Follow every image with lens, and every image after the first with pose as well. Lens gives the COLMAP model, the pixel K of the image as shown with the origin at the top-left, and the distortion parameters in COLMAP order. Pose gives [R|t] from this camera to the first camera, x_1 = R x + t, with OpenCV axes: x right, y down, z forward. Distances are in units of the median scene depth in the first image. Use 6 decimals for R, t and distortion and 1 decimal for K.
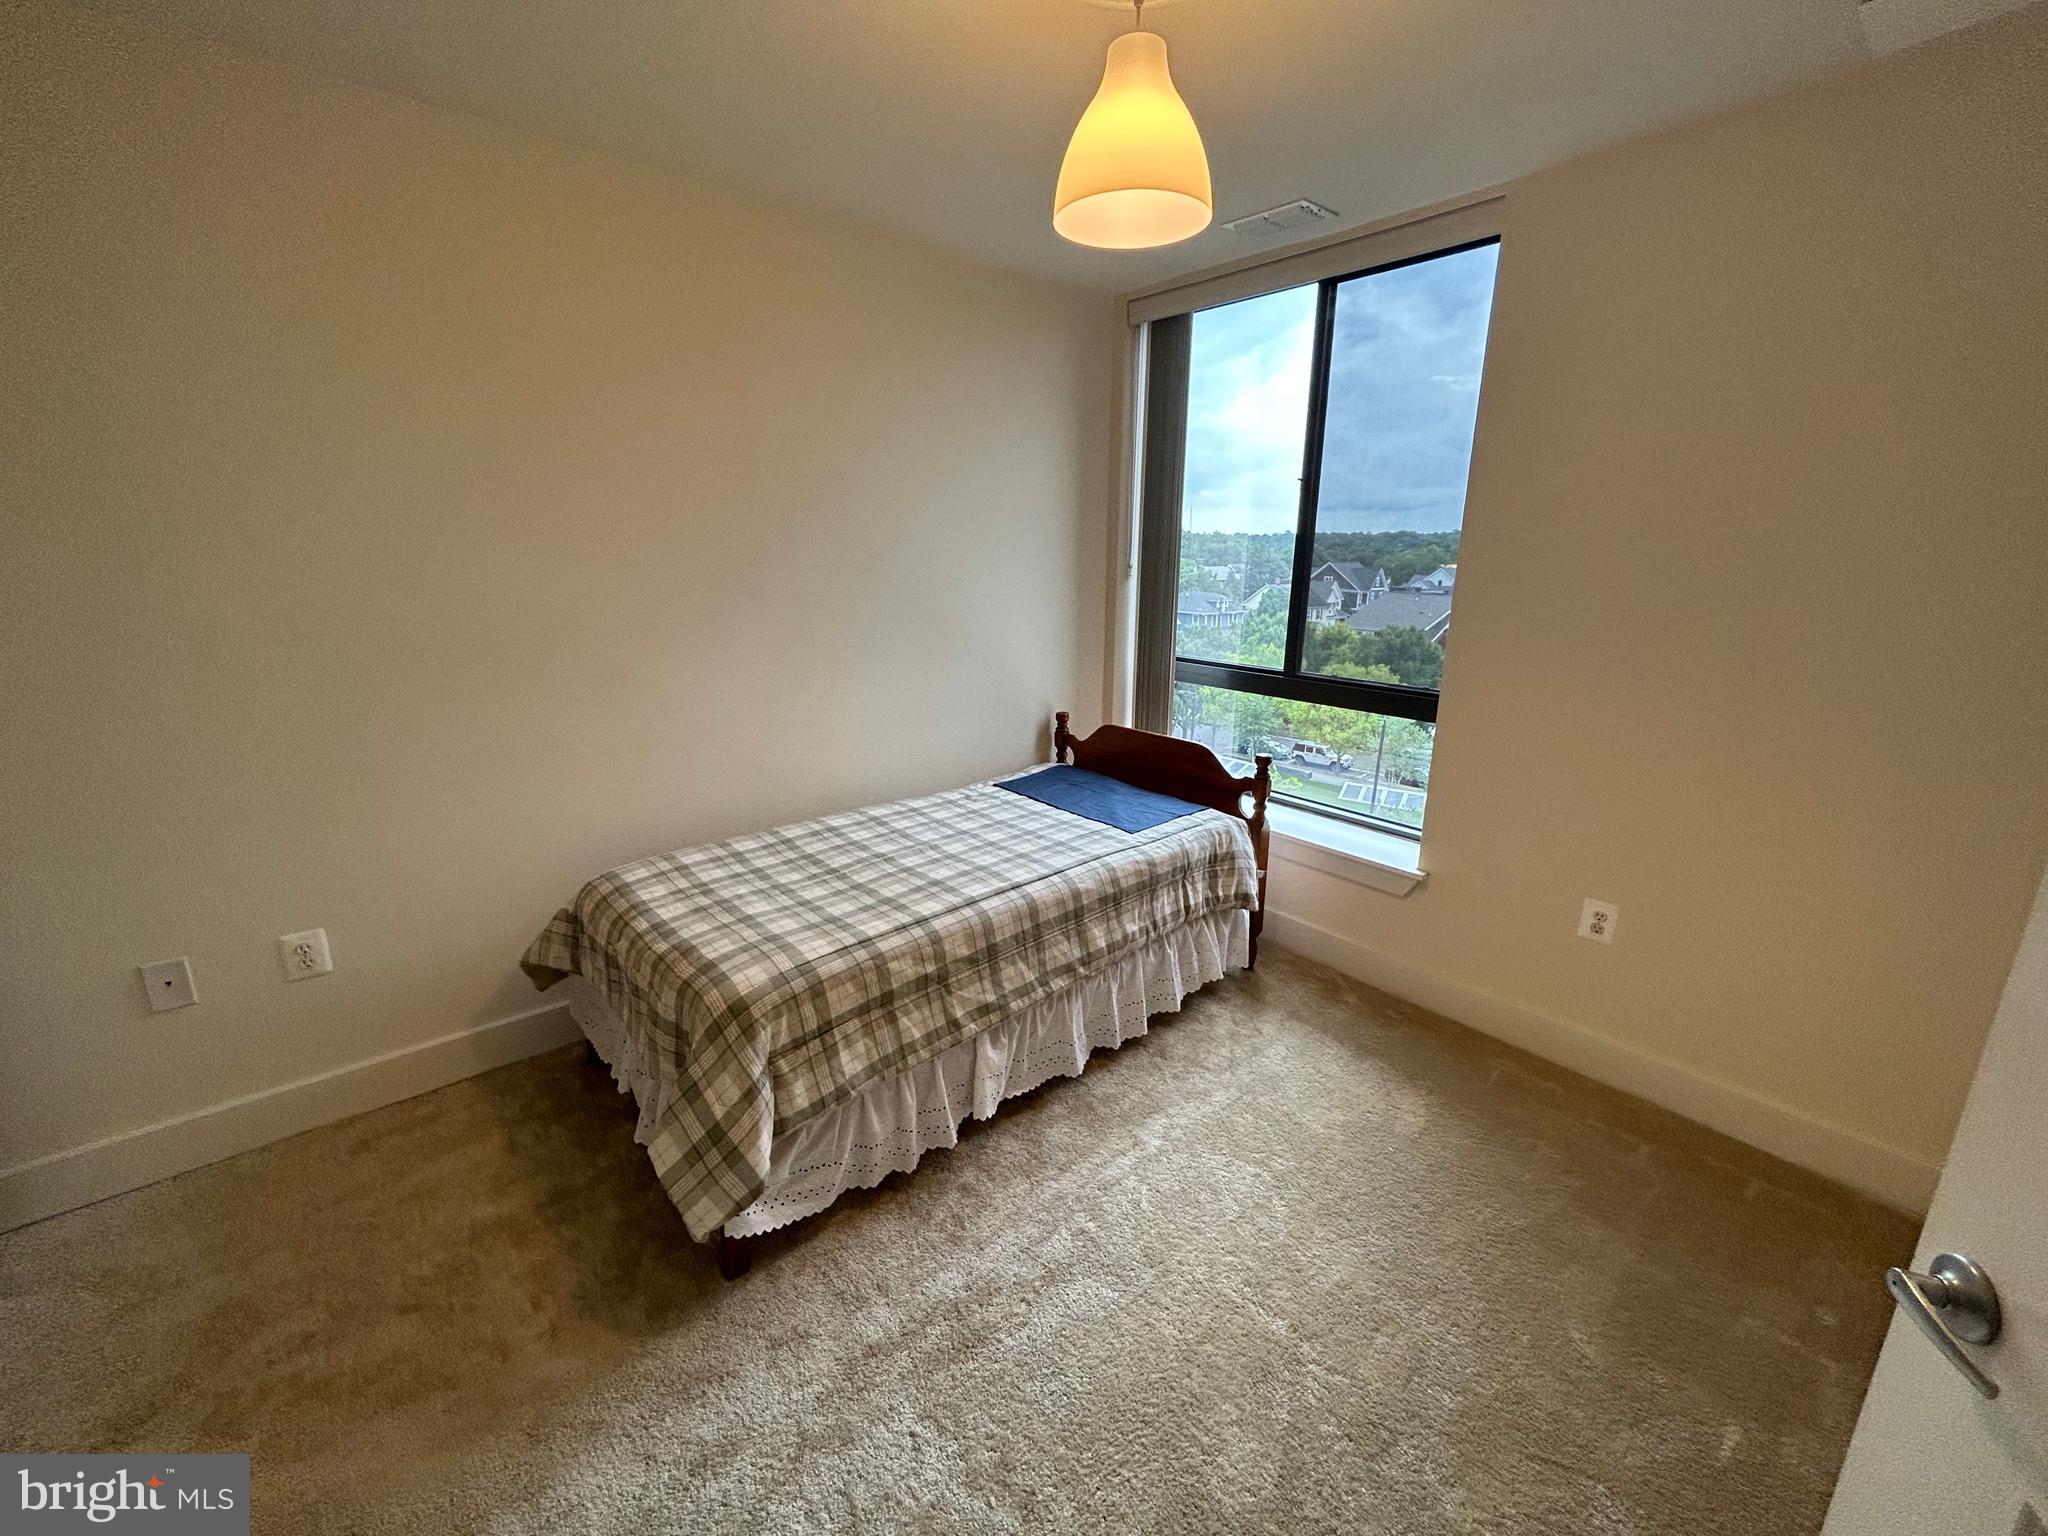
lens RADIAL K [[829.9, 0, 1030.3], [0, 829.9, 769.5], [0, 0, 1]] dist [-0.004037, 0.002088]
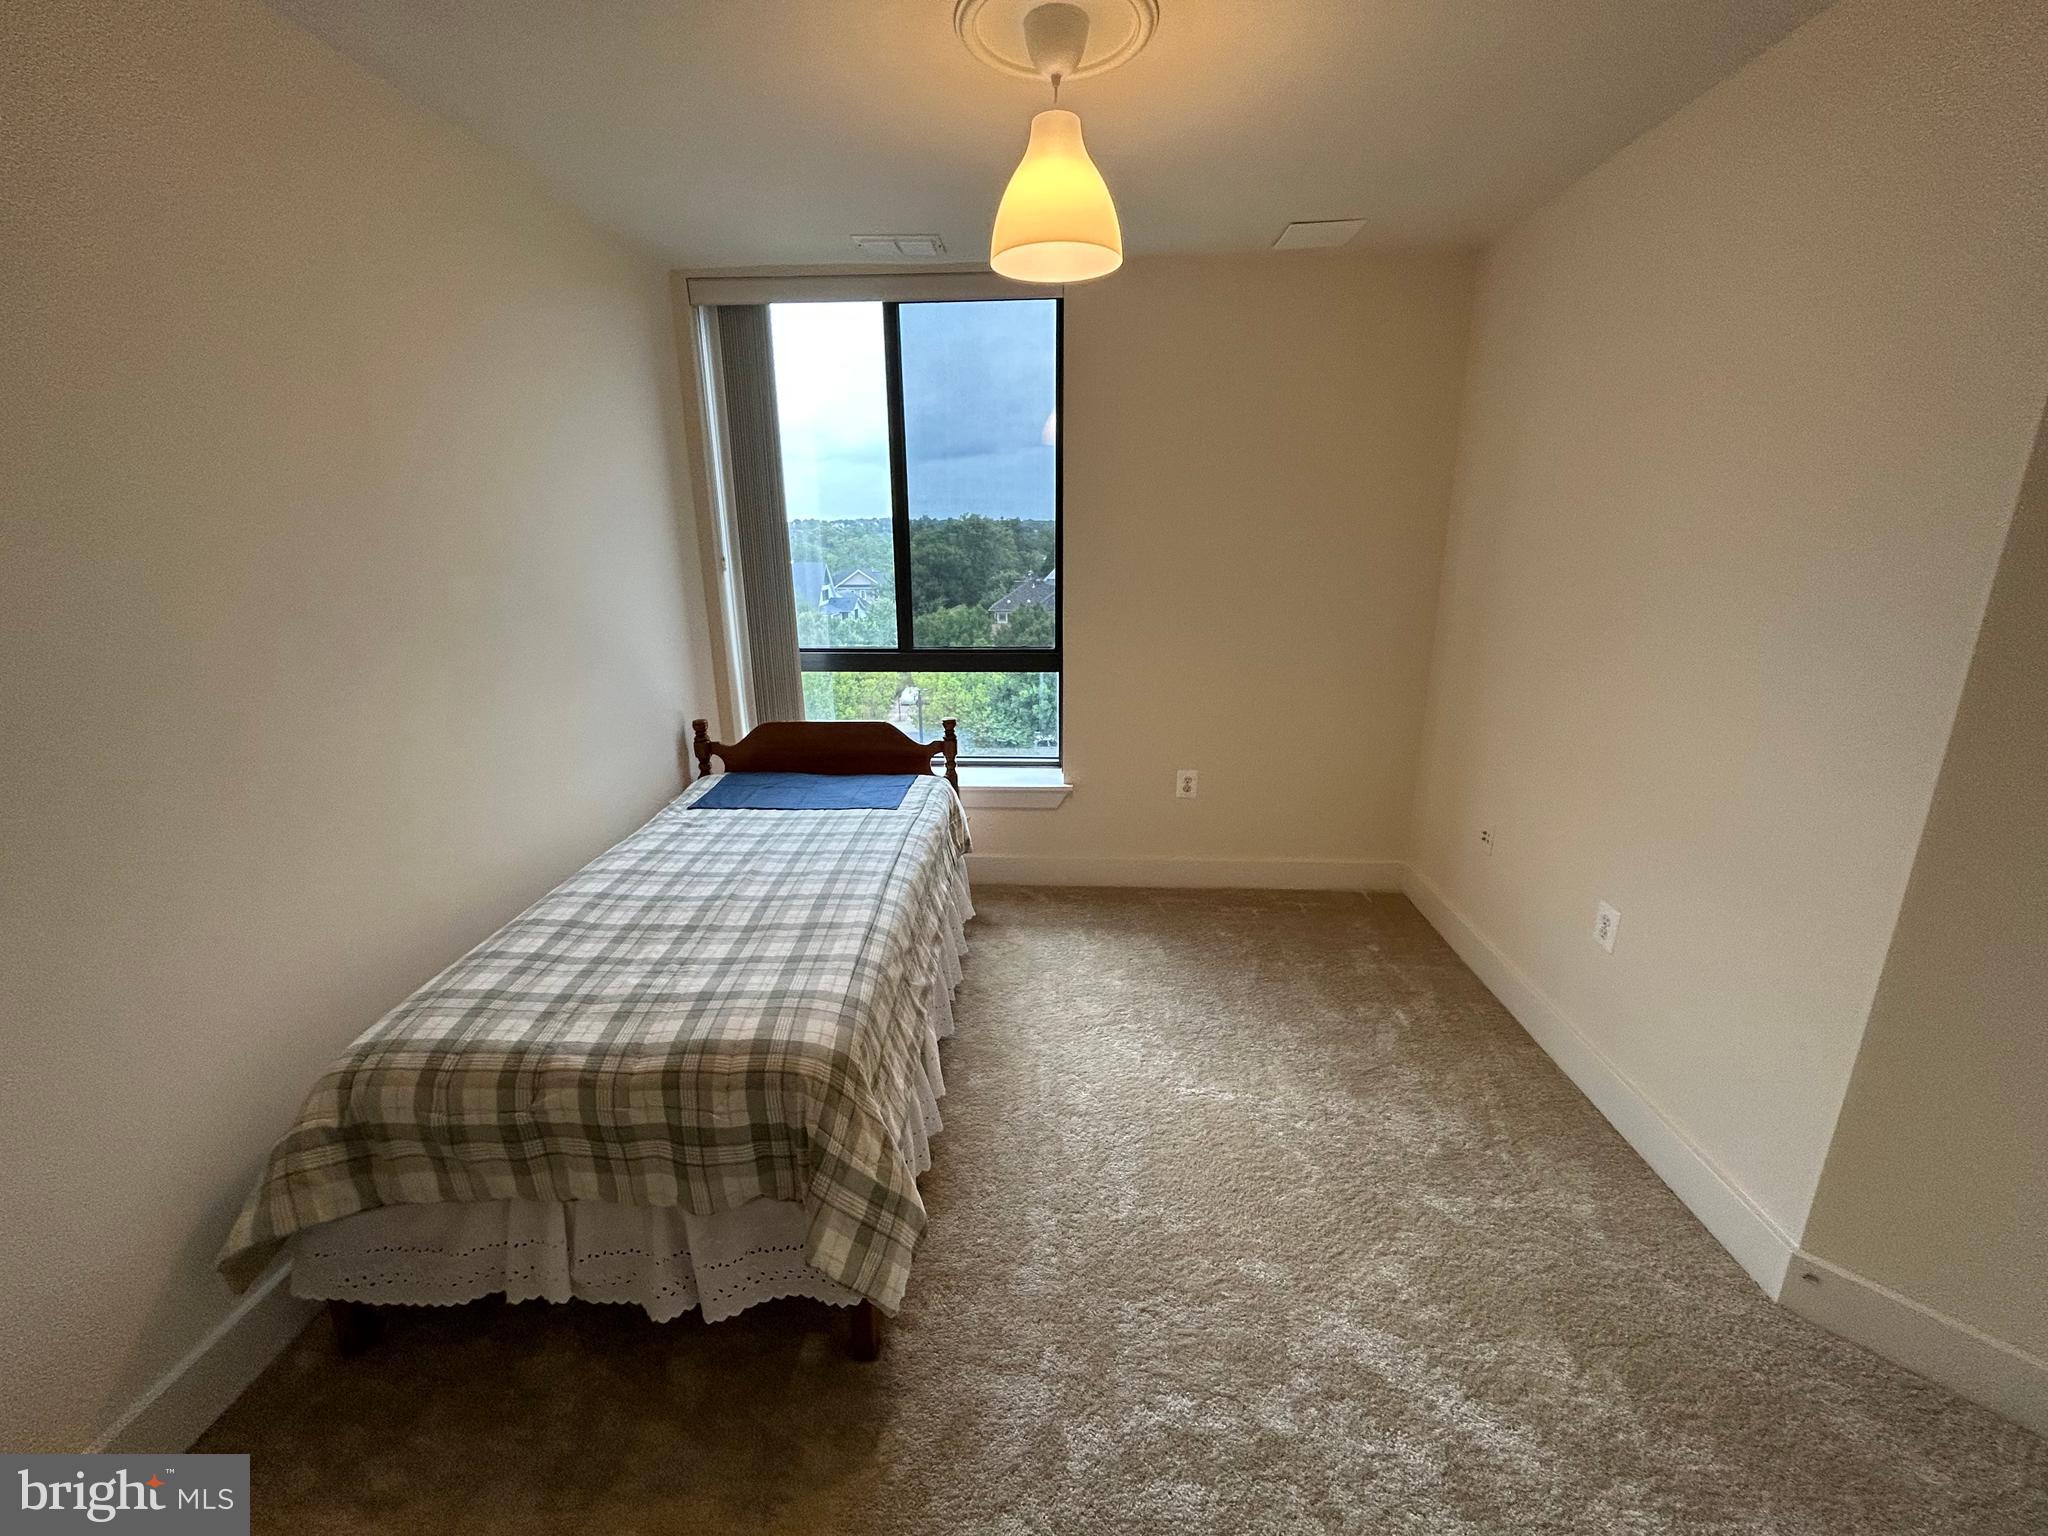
lens RADIAL K [[829.9, 0, 1031.5], [0, 829.9, 763.1], [0, 0, 1]] dist [-0.004037, 0.002088]
pose [[0.683324, -0.208856, 0.699605, -0.517027], [0.204650, 0.974590, 0.091062, -0.043952], [-0.700847, 0.080949, 0.708703, 0.132486]]
